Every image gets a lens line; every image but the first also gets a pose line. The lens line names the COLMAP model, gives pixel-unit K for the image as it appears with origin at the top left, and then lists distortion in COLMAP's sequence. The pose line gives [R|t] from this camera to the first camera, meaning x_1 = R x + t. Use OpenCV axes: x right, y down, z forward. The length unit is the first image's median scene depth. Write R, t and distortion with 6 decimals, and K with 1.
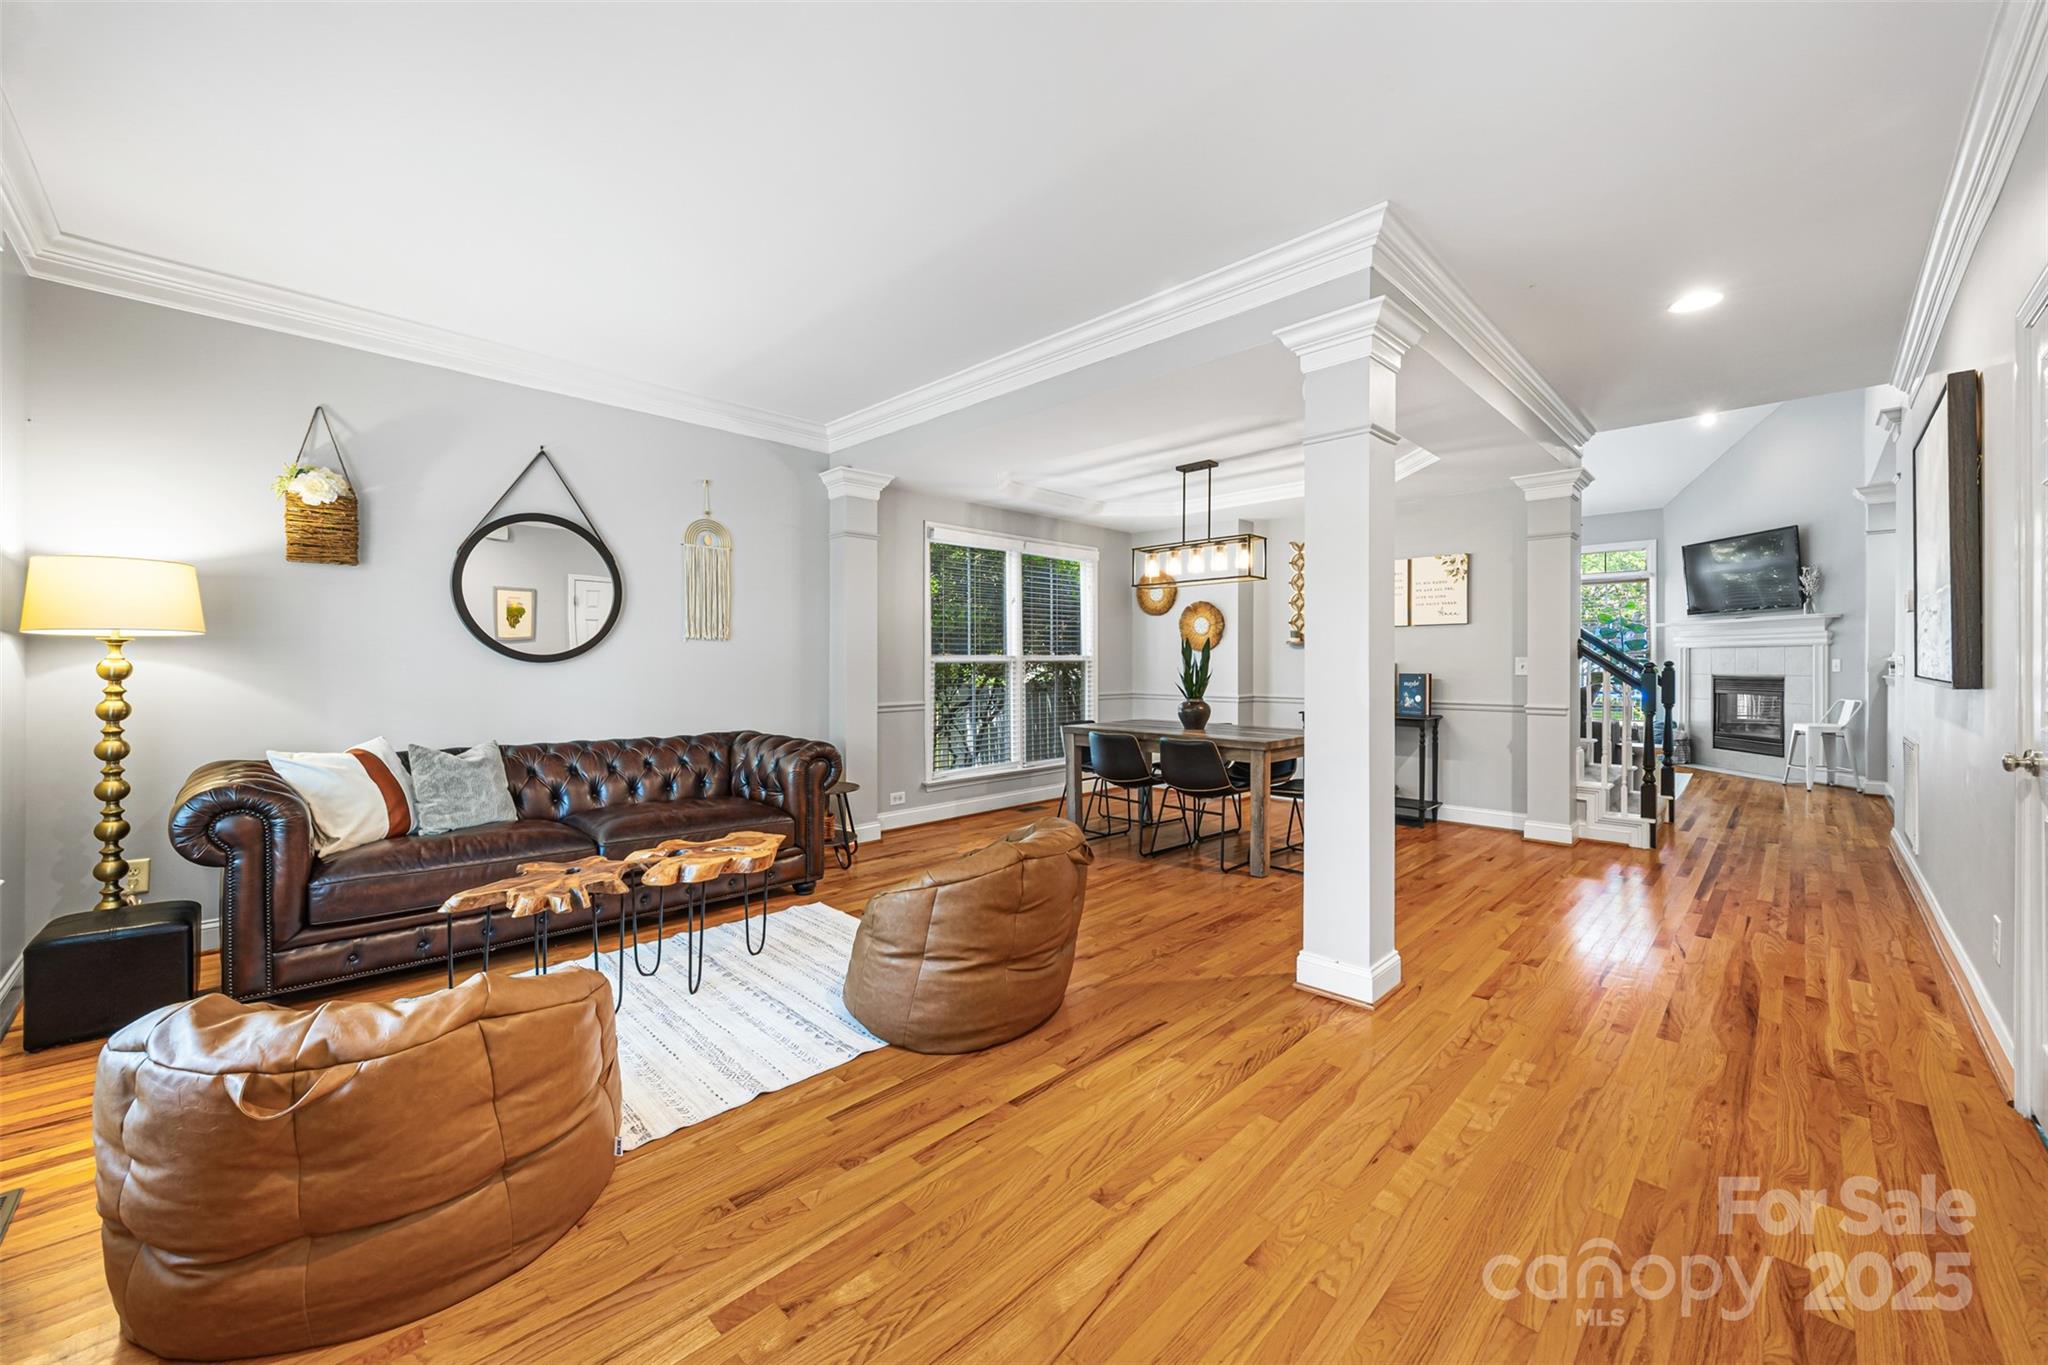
lens RADIAL K [[778.7, 0, 1025.9], [0, 778.7, 667.1], [0, 0, 1]] dist [-0.000756, -0.000186]
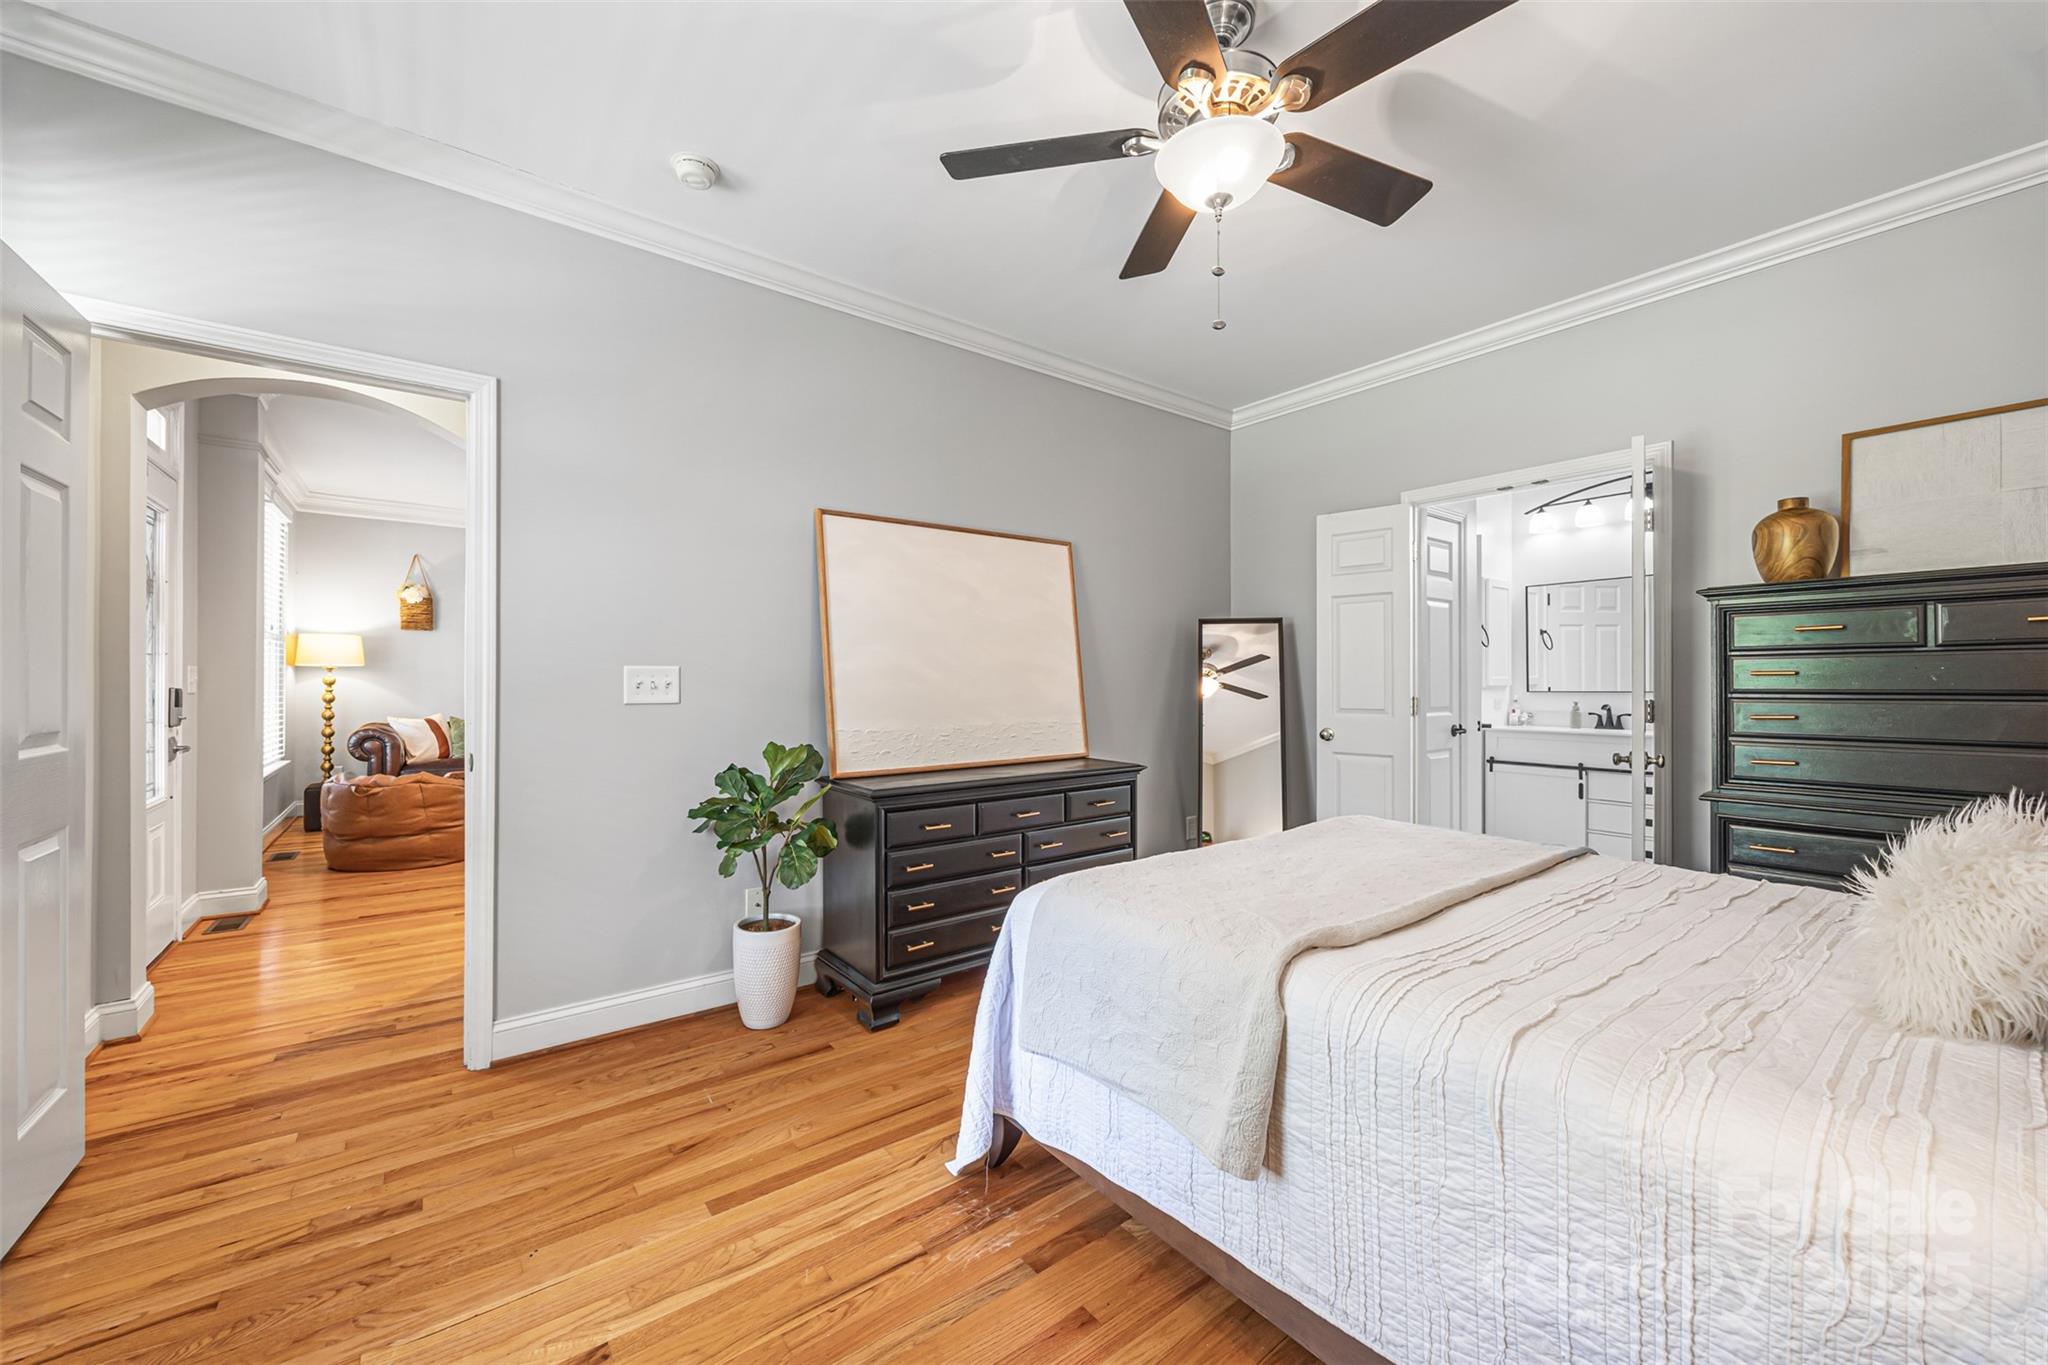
lens RADIAL K [[778.7, 0, 1026.5], [0, 778.7, 678.3], [0, 0, 1]] dist [-0.000756, -0.000186]
pose [[0.990375, -0.000866, -0.138408, 1.191442], [-0.000344, 0.999962, -0.008718, 0.015514], [0.138410, 0.008681, 0.990337, -0.995840]]
